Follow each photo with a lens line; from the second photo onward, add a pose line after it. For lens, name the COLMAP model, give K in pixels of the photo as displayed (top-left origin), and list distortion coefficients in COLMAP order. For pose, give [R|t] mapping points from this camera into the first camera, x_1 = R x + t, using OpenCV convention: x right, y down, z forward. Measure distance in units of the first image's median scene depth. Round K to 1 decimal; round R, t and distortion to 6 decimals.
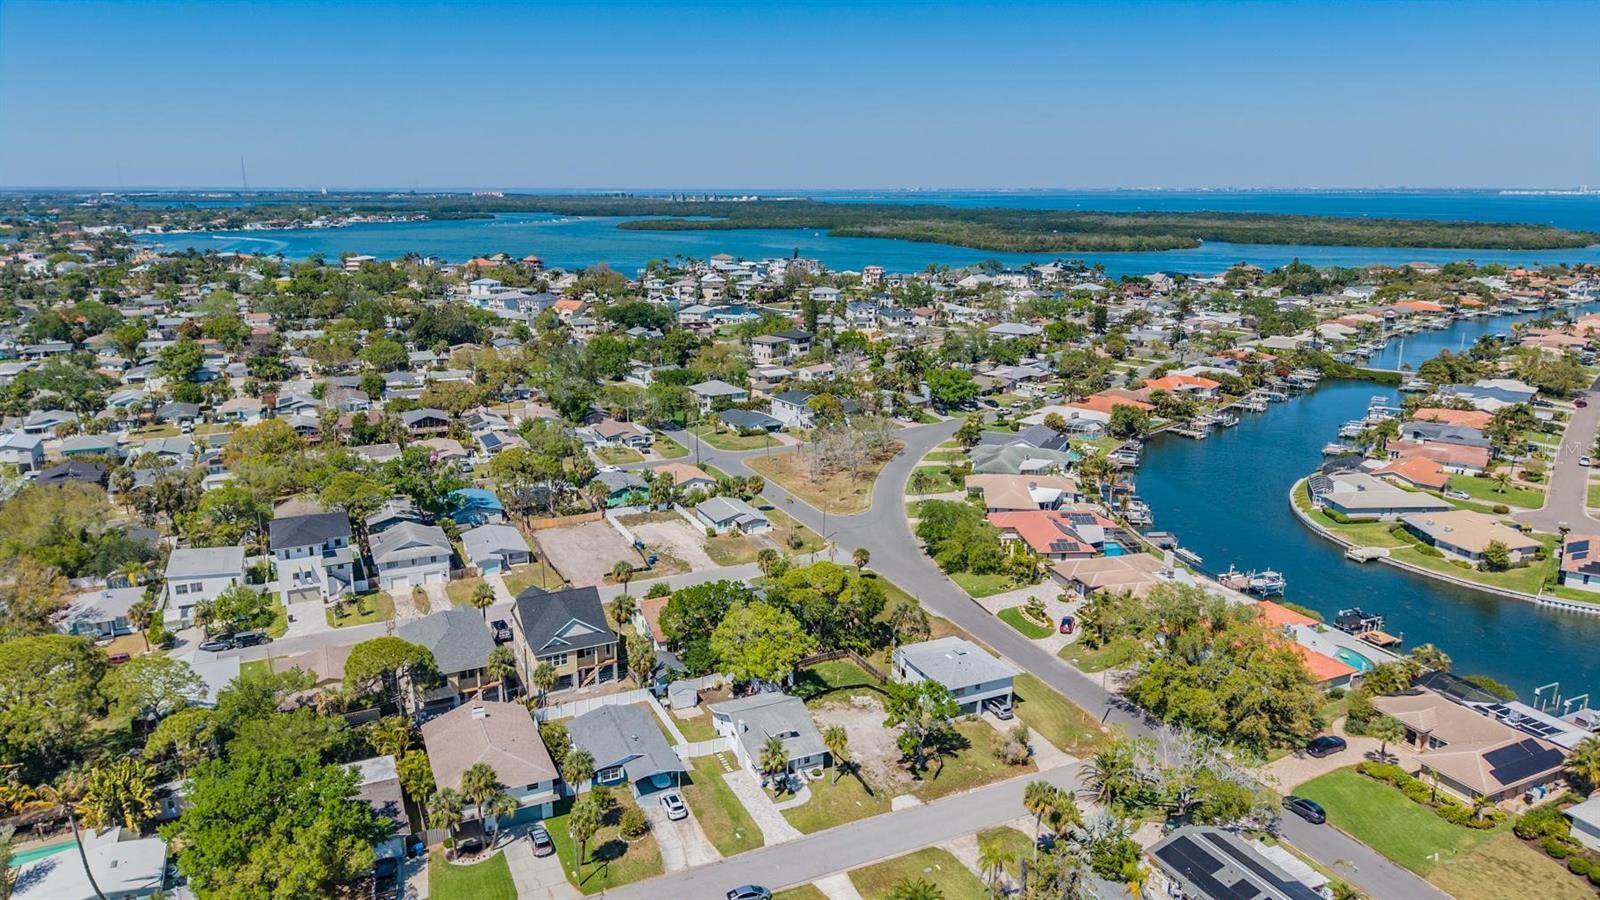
lens RADIAL K [[1066.8, 0, 797.7], [0, 1066.8, 456.8], [0, 0, 1]] dist [0.052683, -0.064396]
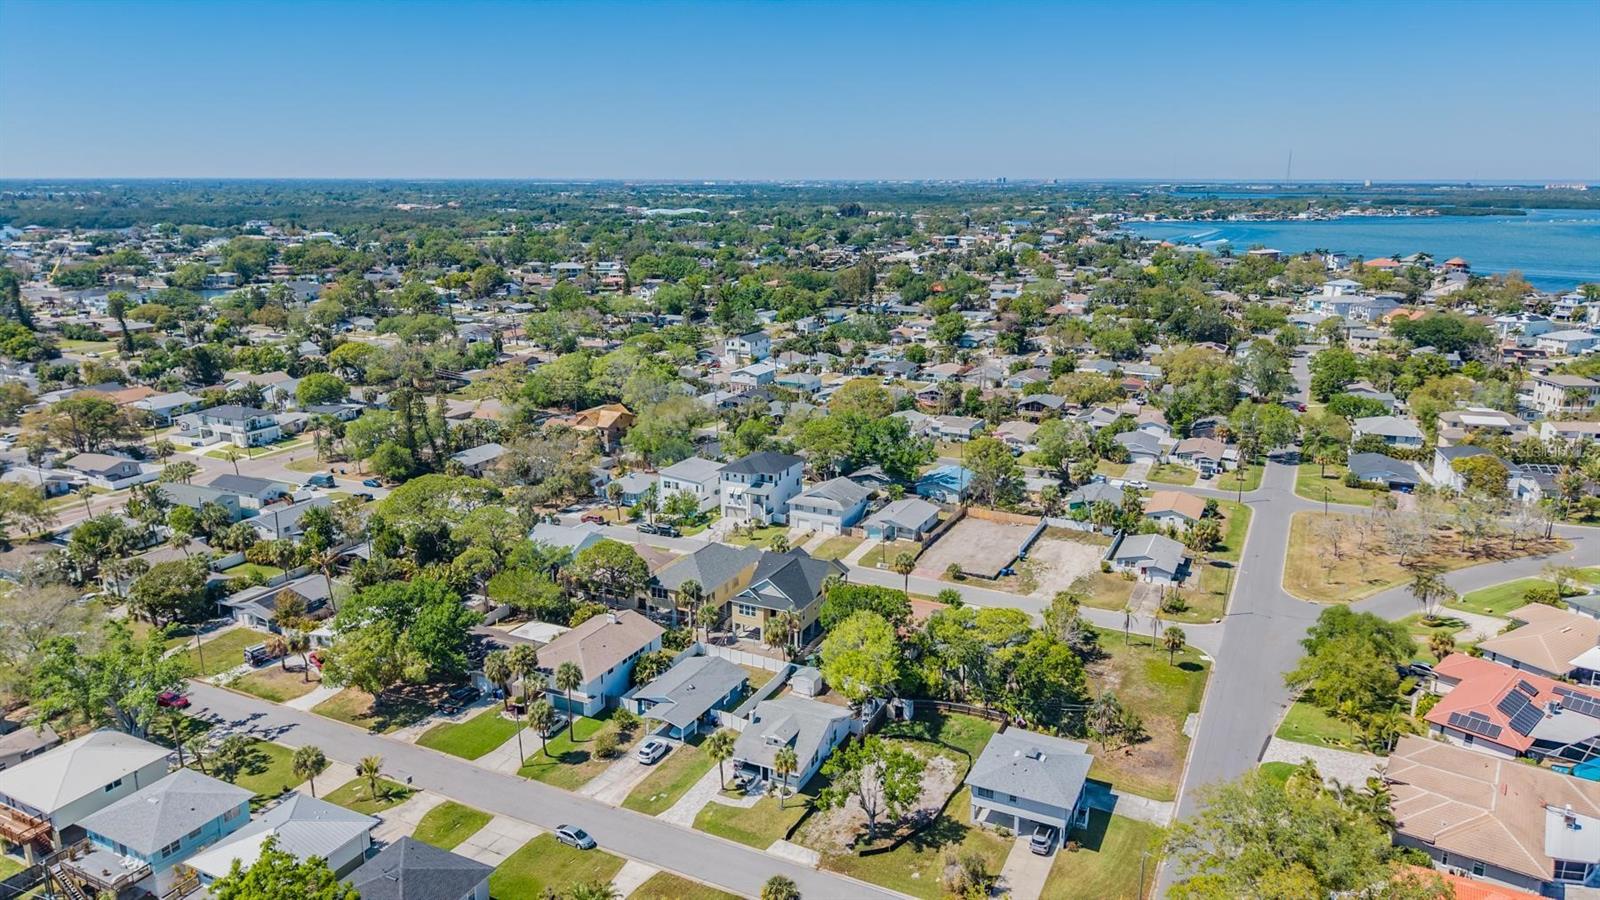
lens RADIAL K [[1066.8, 0, 797.7], [0, 1066.8, 456.8], [0, 0, 1]] dist [0.052683, -0.064396]
pose [[0.625161, 0.198931, -0.754718, 0.651174], [-0.193651, 0.976271, 0.096921, -0.086820], [0.756090, 0.085560, 0.648850, 0.343367]]
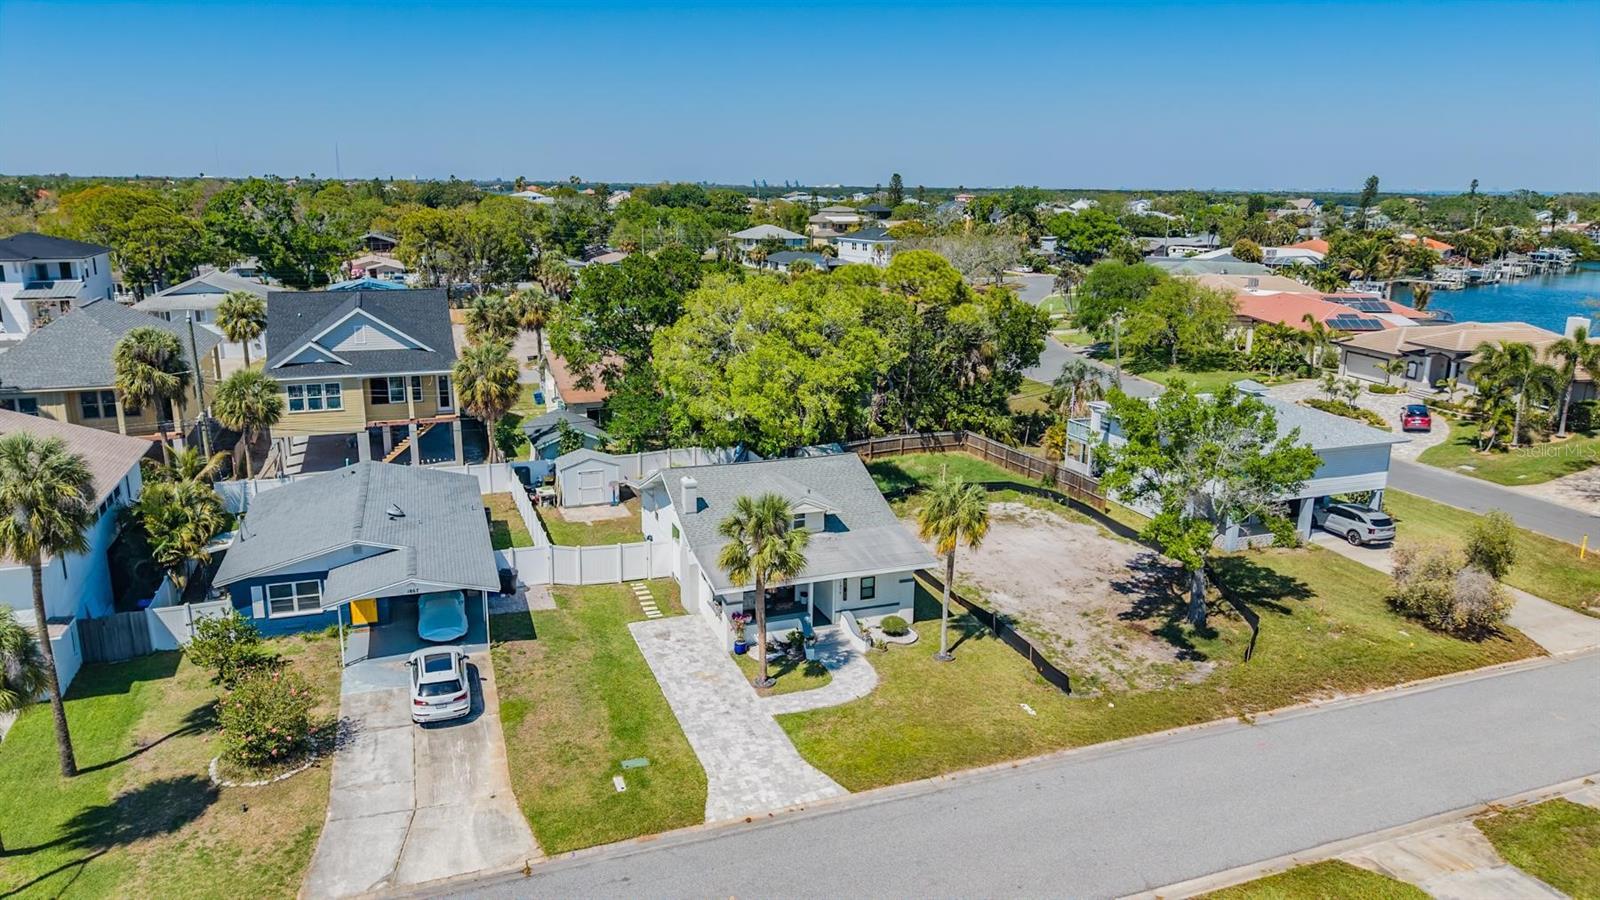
lens RADIAL K [[1066.8, 0, 797.7], [0, 1066.8, 456.8], [0, 0, 1]] dist [0.052683, -0.064396]
pose [[0.997068, 0.027988, -0.071218, 0.009031], [-0.028098, 0.999605, -0.000535, 0.227484], [0.071175, 0.002535, 0.997461, 0.615714]]
